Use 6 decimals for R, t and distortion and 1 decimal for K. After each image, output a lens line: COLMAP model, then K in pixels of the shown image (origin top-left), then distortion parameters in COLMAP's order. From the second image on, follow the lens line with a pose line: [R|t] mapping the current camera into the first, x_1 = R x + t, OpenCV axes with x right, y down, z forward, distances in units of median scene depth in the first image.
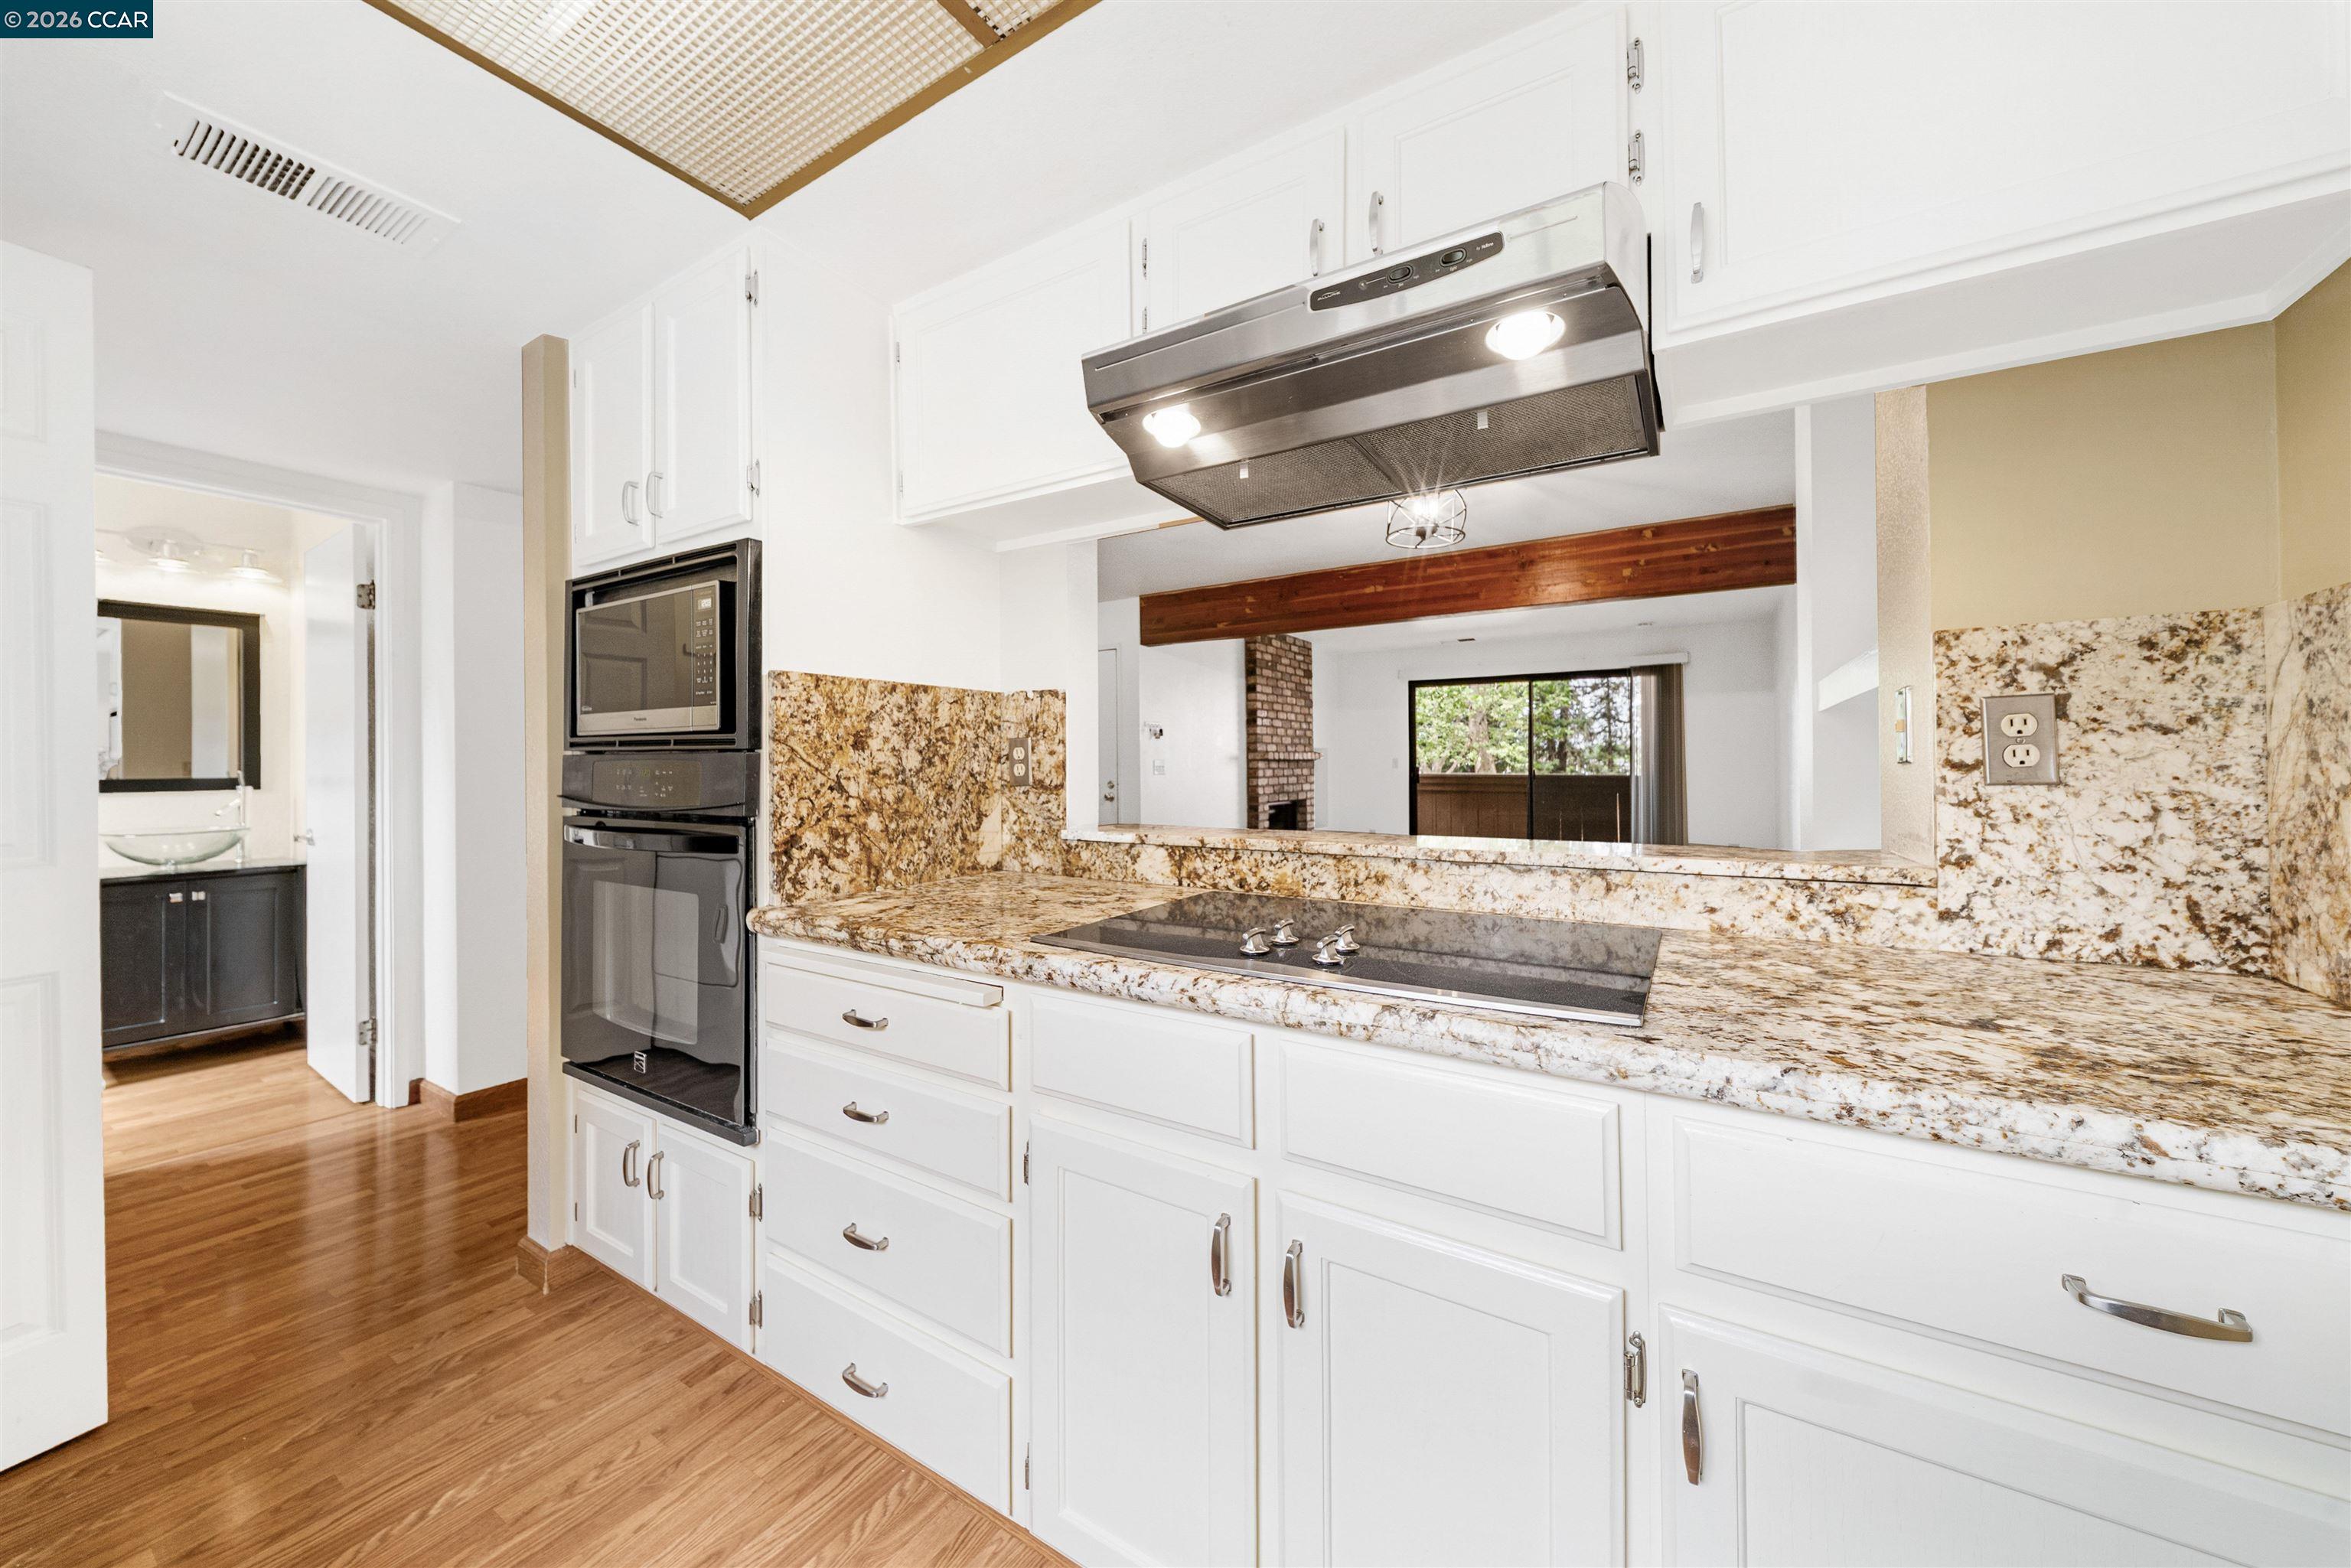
lens RADIAL K [[811.6, 0, 1166.1], [0, 811.6, 780.8], [0, 0, 1]] dist [0.012762, -0.005830]
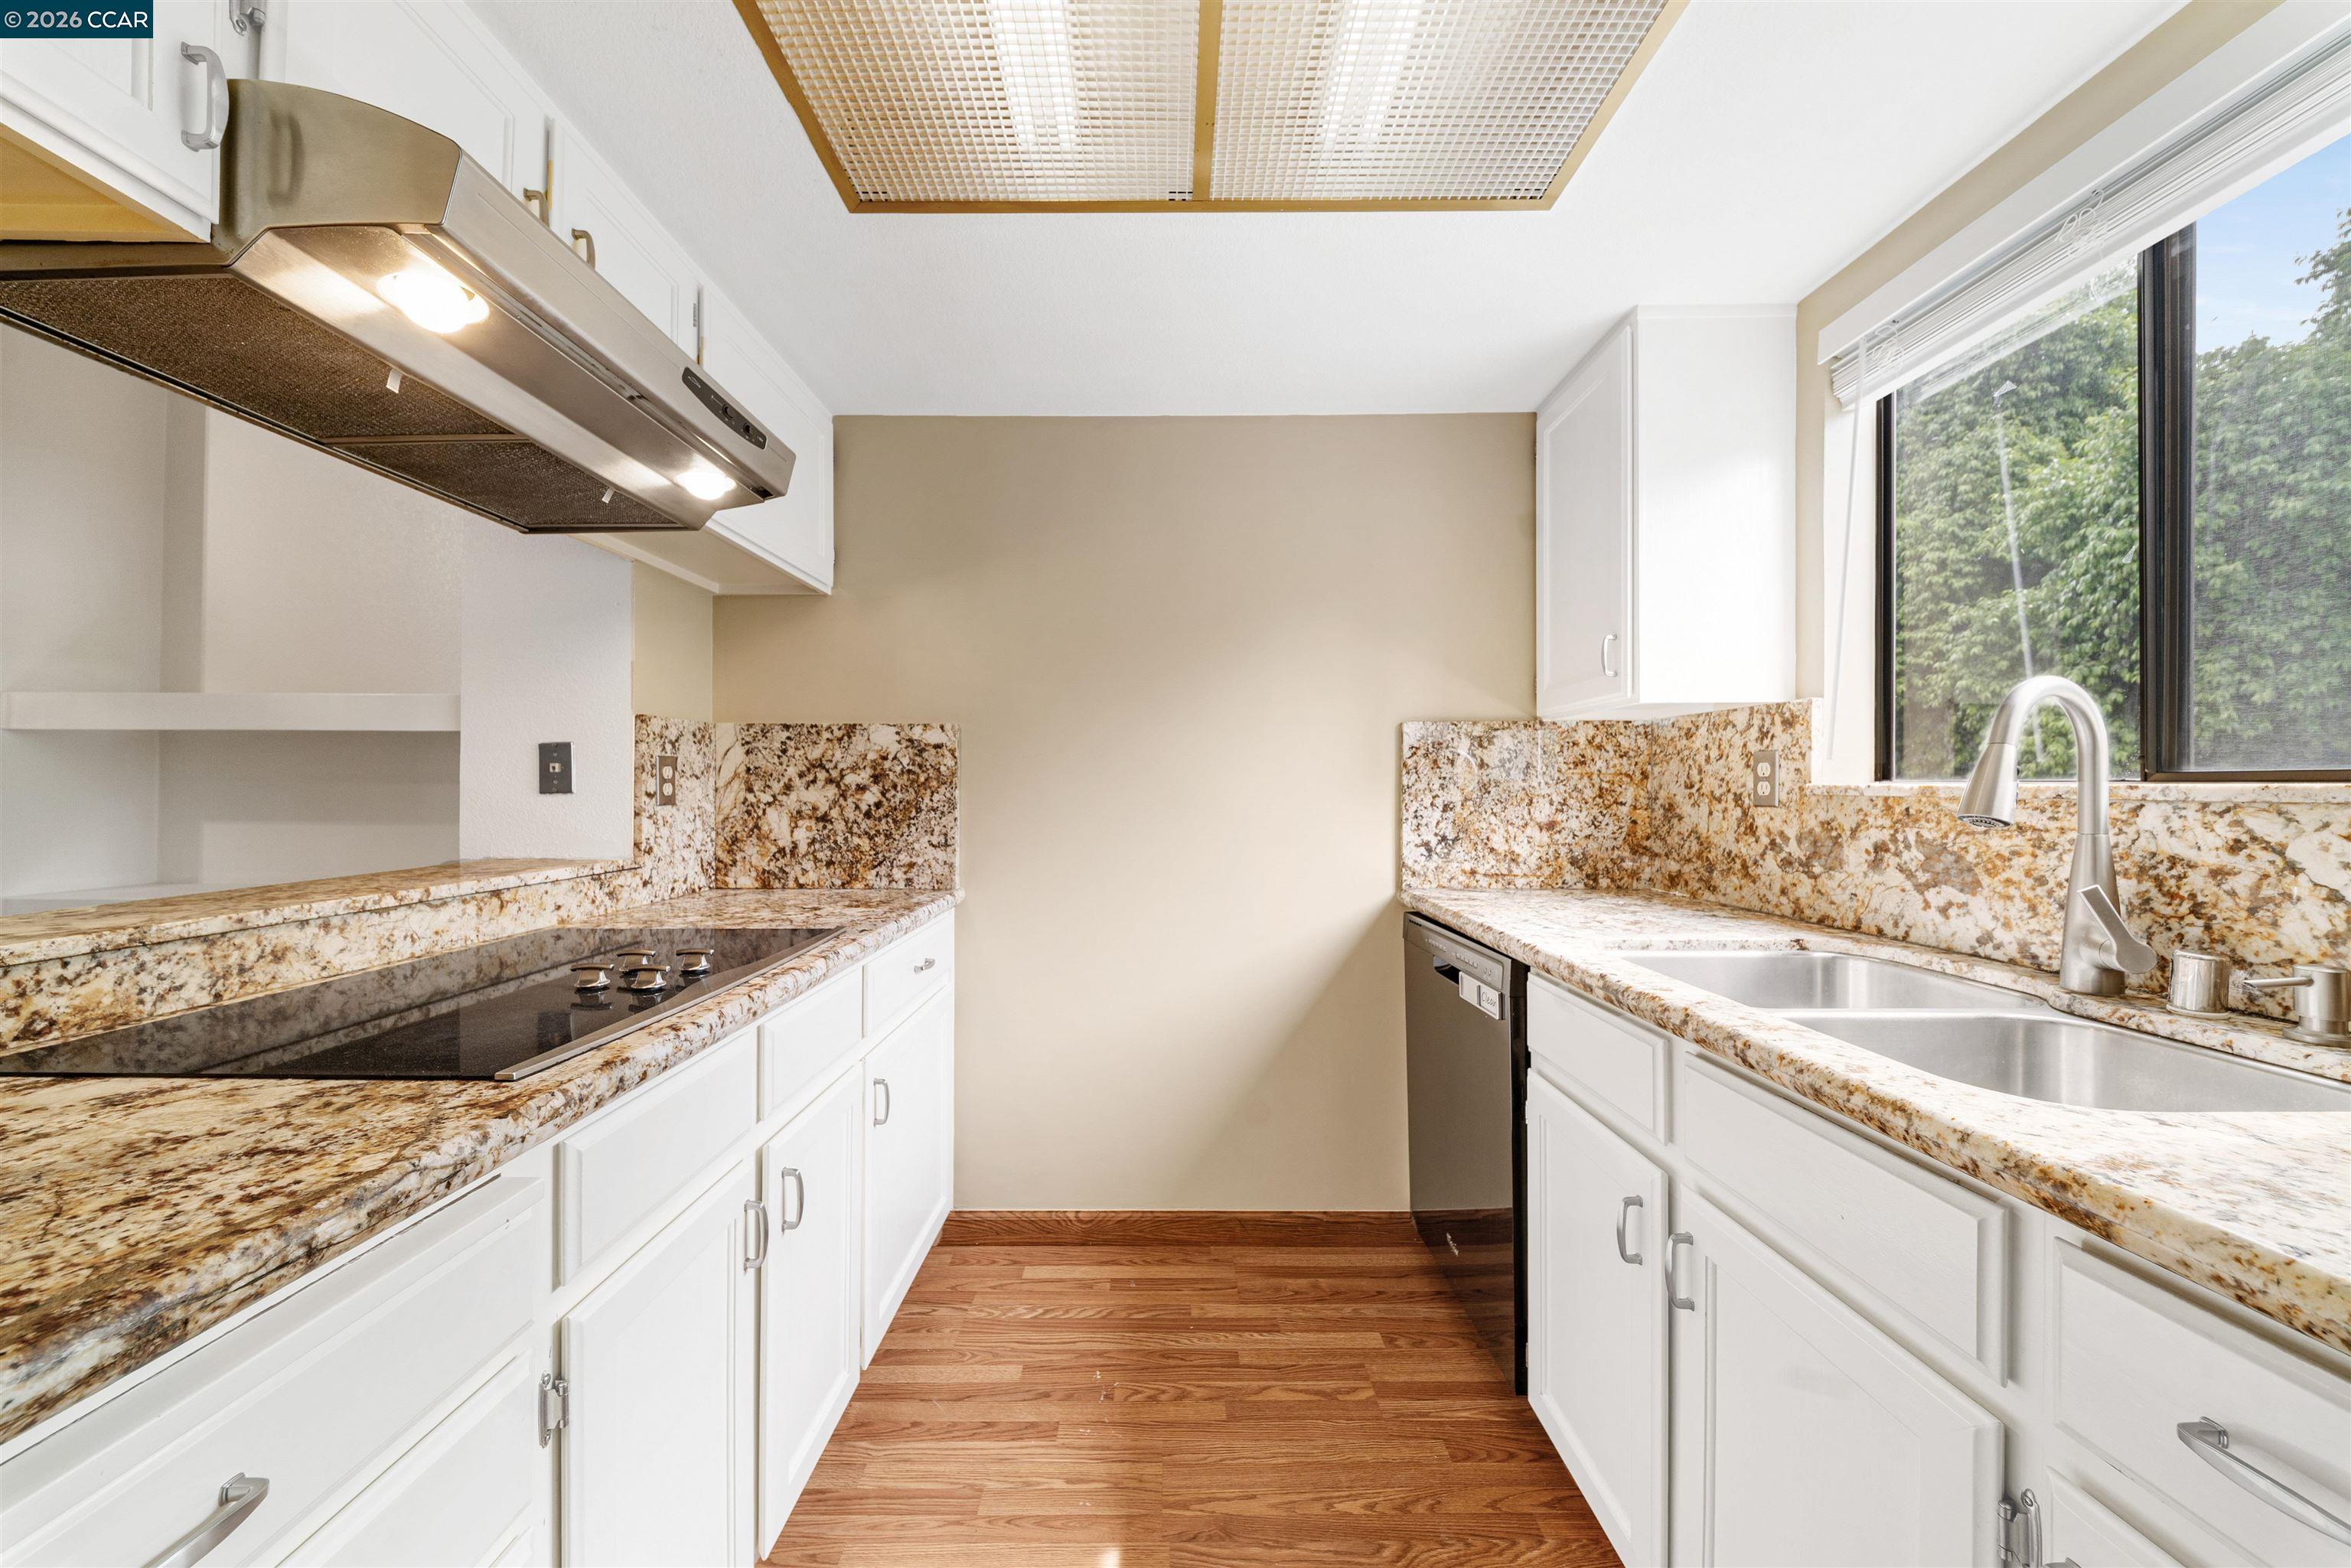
lens RADIAL K [[811.6, 0, 1166.1], [0, 811.6, 780.8], [0, 0, 1]] dist [0.012762, -0.005830]
pose [[-0.521267, 0.006751, 0.853367, -0.935010], [0.008749, 0.999958, -0.002566, -0.030106], [-0.853349, 0.006128, -0.521304, 0.855382]]
